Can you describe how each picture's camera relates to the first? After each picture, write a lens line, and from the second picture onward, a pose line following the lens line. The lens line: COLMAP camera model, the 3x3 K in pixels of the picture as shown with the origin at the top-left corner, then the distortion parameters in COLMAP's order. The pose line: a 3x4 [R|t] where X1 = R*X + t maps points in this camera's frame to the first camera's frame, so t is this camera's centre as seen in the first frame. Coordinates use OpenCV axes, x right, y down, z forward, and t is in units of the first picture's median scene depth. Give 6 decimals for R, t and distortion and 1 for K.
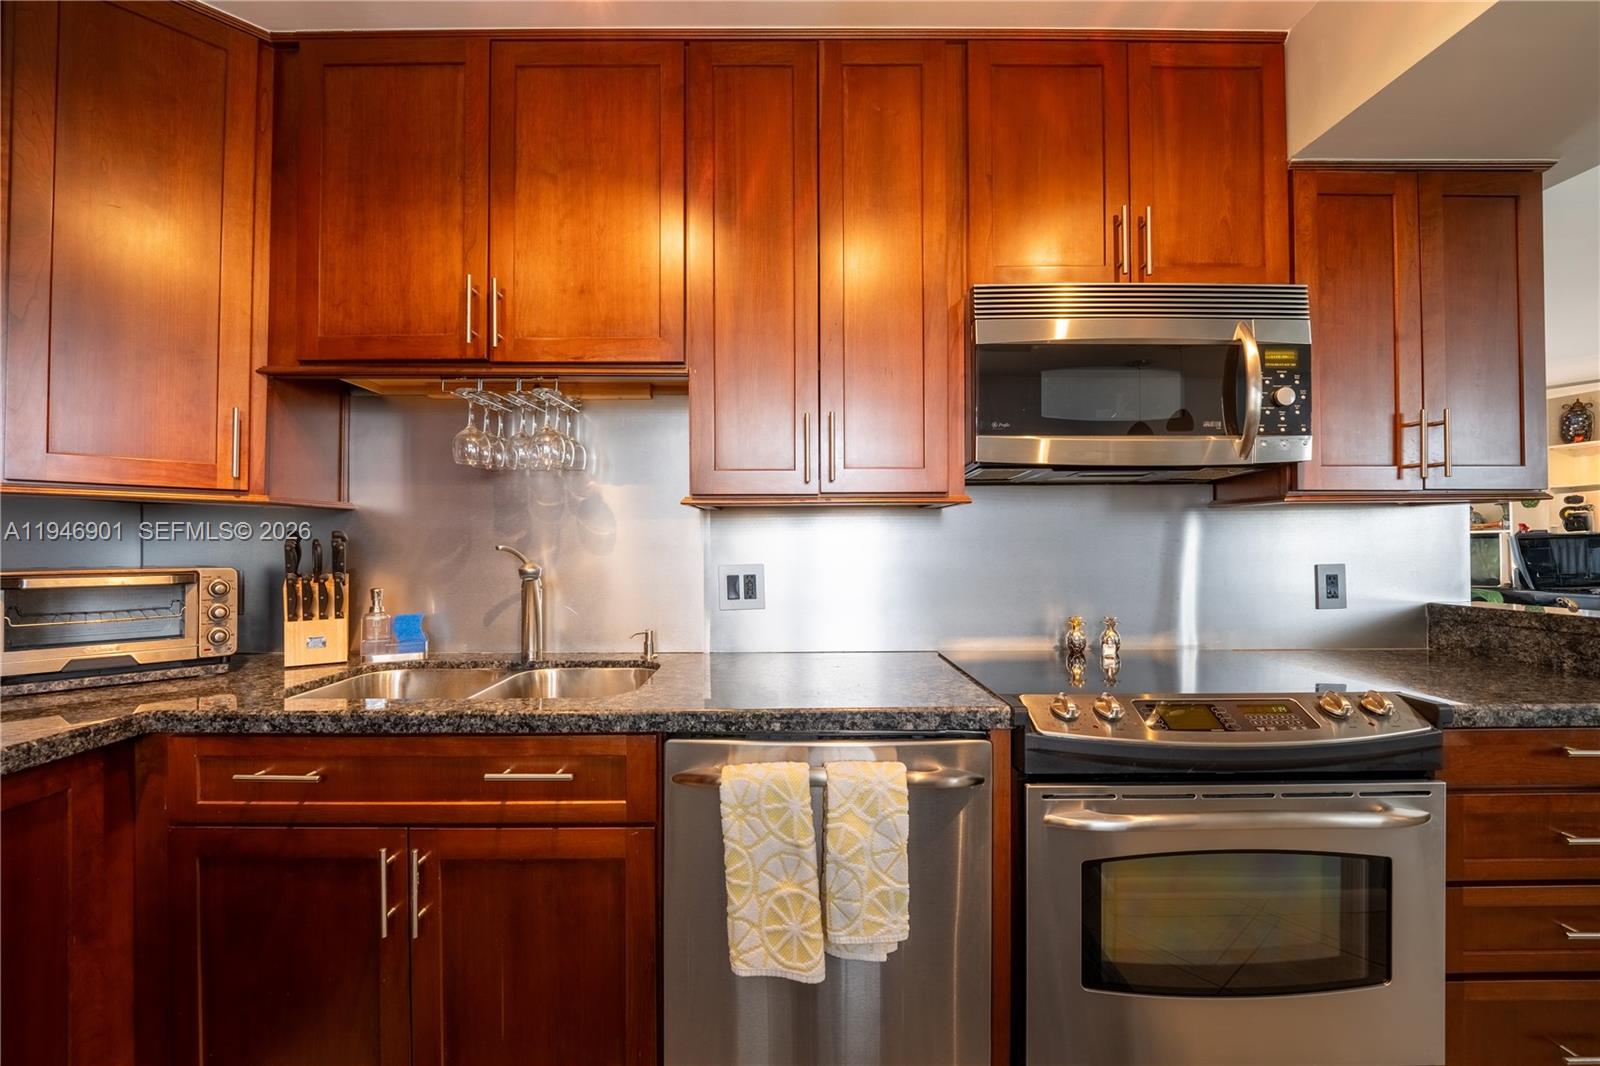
lens RADIAL K [[652.7, 0, 787.8], [0, 652.7, 534.9], [0, 0, 1]] dist [-0.004574, -0.004395]
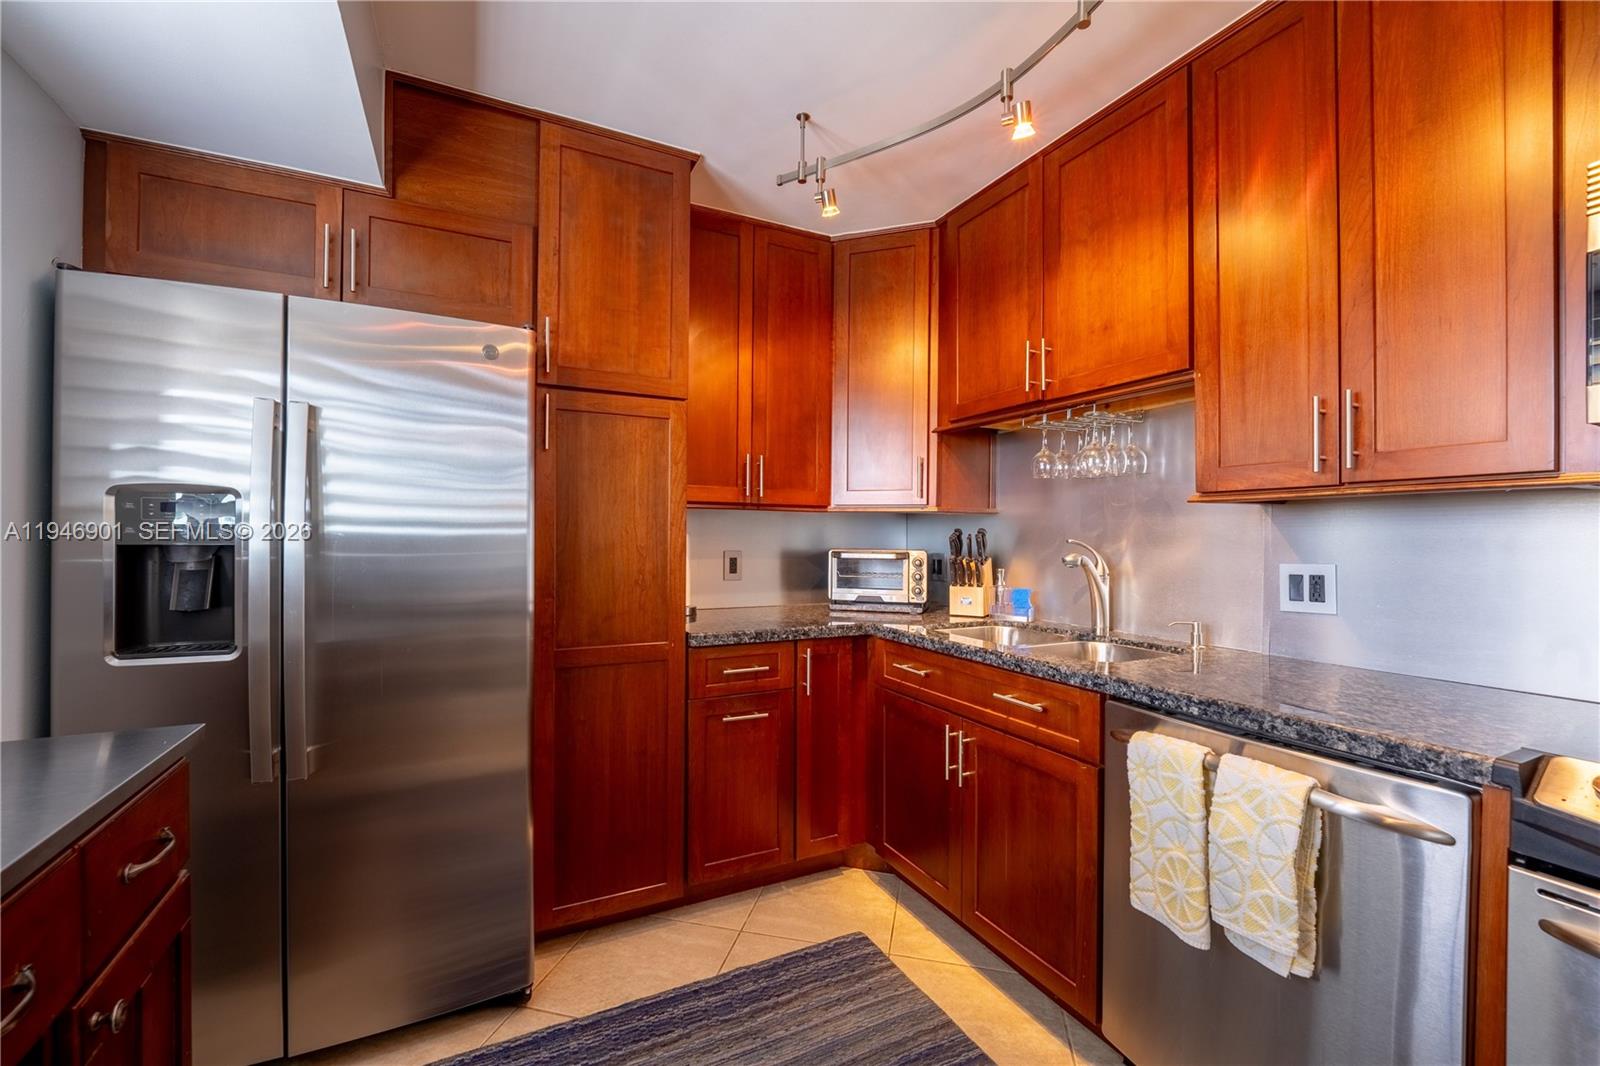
lens RADIAL K [[652.7, 0, 787.8], [0, 652.7, 534.9], [0, 0, 1]] dist [-0.004574, -0.004395]
pose [[0.435433, 0.003971, -0.900212, 0.539966], [0.003557, 0.999975, 0.006131, -0.002802], [0.900214, -0.005872, 0.435408, -0.053420]]
